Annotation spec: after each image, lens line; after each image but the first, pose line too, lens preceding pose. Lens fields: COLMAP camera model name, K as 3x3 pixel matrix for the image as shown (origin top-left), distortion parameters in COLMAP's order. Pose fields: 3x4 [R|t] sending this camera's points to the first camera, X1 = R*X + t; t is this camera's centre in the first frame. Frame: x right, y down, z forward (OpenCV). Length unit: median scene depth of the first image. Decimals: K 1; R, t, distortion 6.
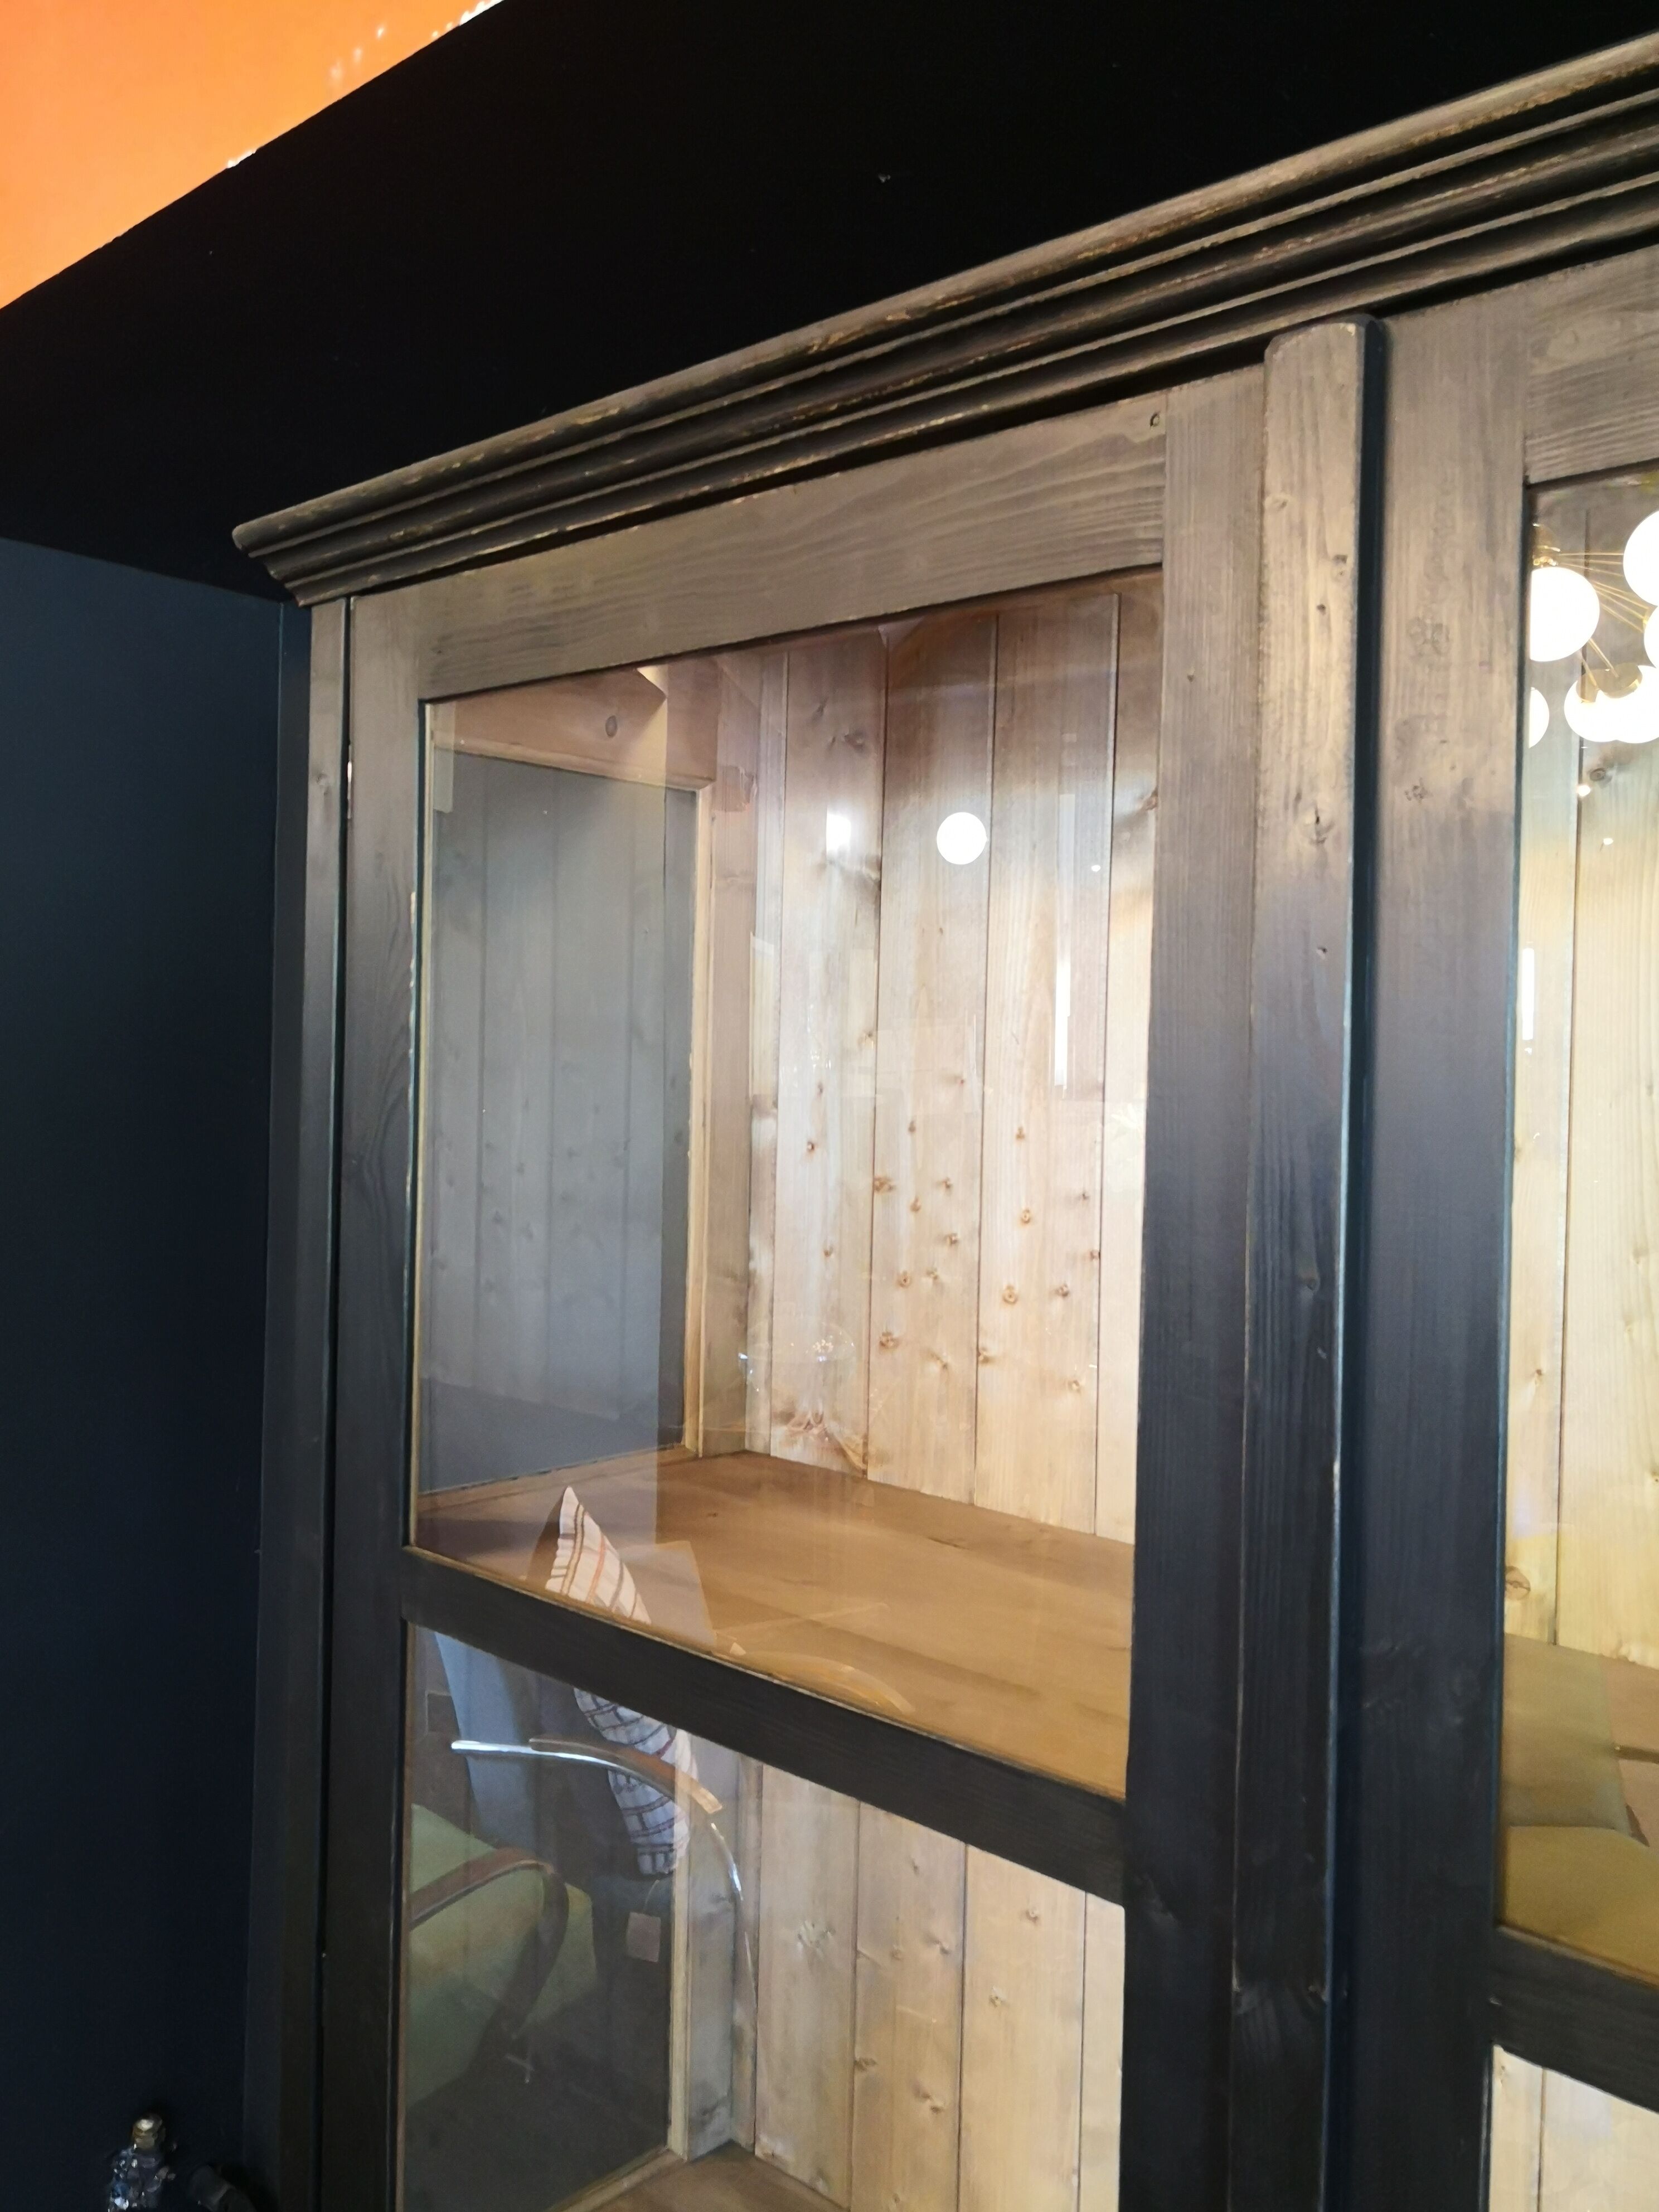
lens RADIAL K [[1797.5, 0, 857.6], [0, 1797.5, 1071.5], [0, 0, 1]] dist [0.029359, -0.065268]
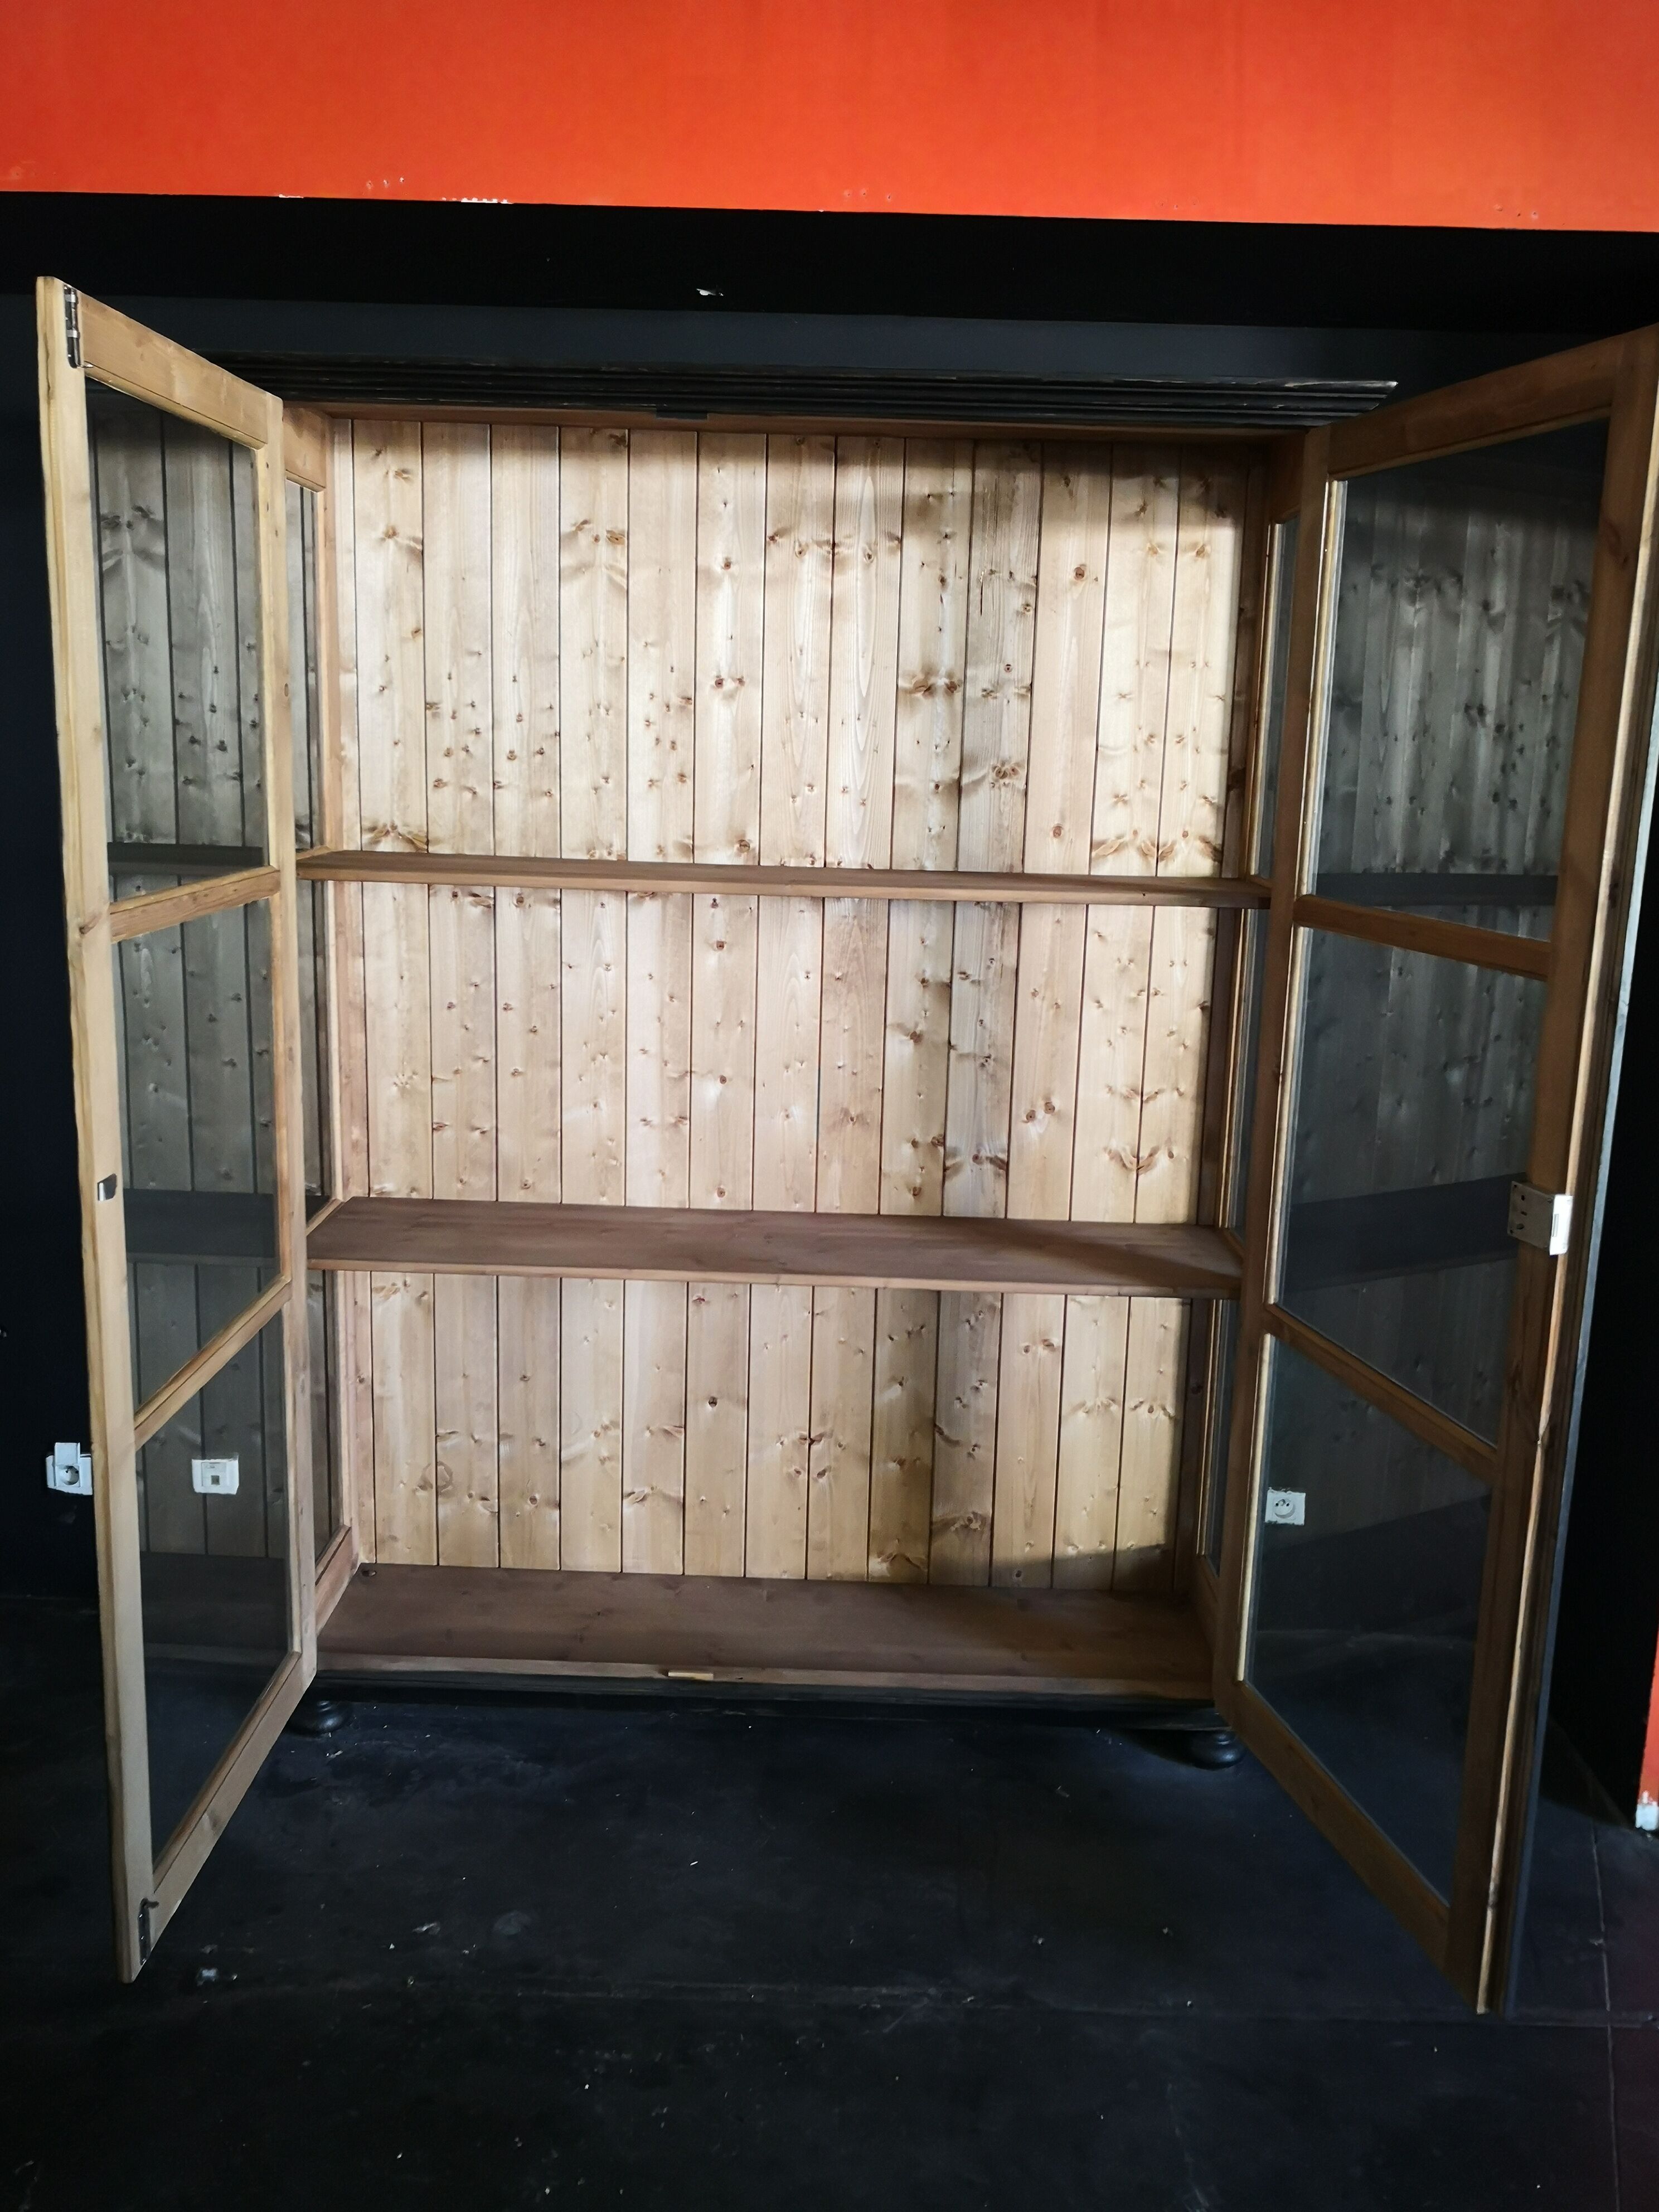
lens RADIAL K [[1797.5, 0, 817.5], [0, 1797.5, 1090.3], [0, 0, 1]] dist [0.029359, -0.065268]
pose [[0.753261, -0.132962, 0.644141, -1.033946], [-0.006725, 0.977745, 0.209689, 0.057244], [-0.657687, -0.162282, 0.735604, -0.862435]]
